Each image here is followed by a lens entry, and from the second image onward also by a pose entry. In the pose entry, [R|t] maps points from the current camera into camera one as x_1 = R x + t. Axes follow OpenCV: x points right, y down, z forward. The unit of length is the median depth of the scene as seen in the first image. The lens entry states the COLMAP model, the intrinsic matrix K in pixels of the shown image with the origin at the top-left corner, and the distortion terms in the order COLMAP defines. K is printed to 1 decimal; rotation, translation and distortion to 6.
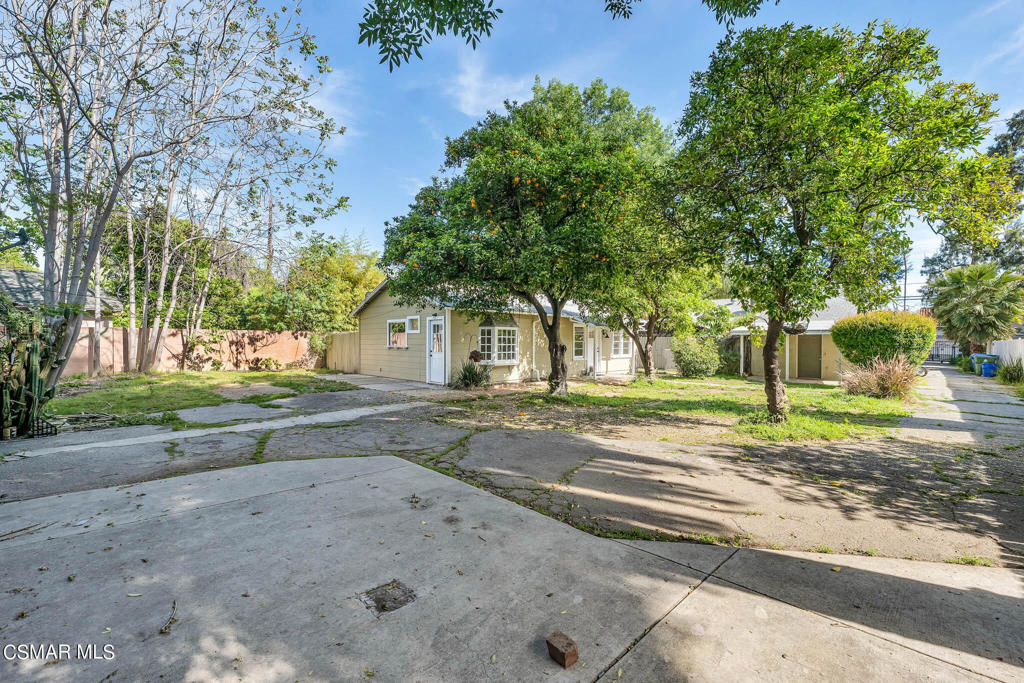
lens RADIAL K [[426.5, 0, 511.9], [0, 426.5, 344.0], [0, 0, 1]] dist [0.000009, 0.000195]
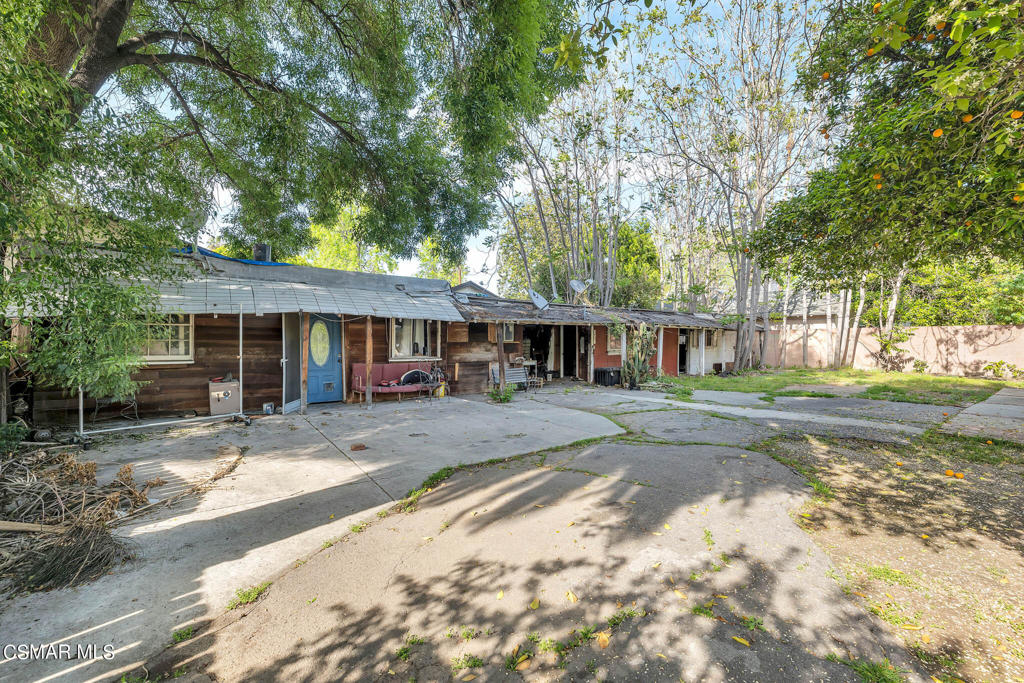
lens RADIAL K [[426.5, 0, 509.8], [0, 426.5, 343.2], [0, 0, 1]] dist [0.000009, 0.000195]
pose [[-0.150547, 0.000291, -0.988603, 0.387012], [-0.006361, 0.999979, 0.001263, 0.006419], [0.988582, 0.006479, -0.150542, 0.344790]]
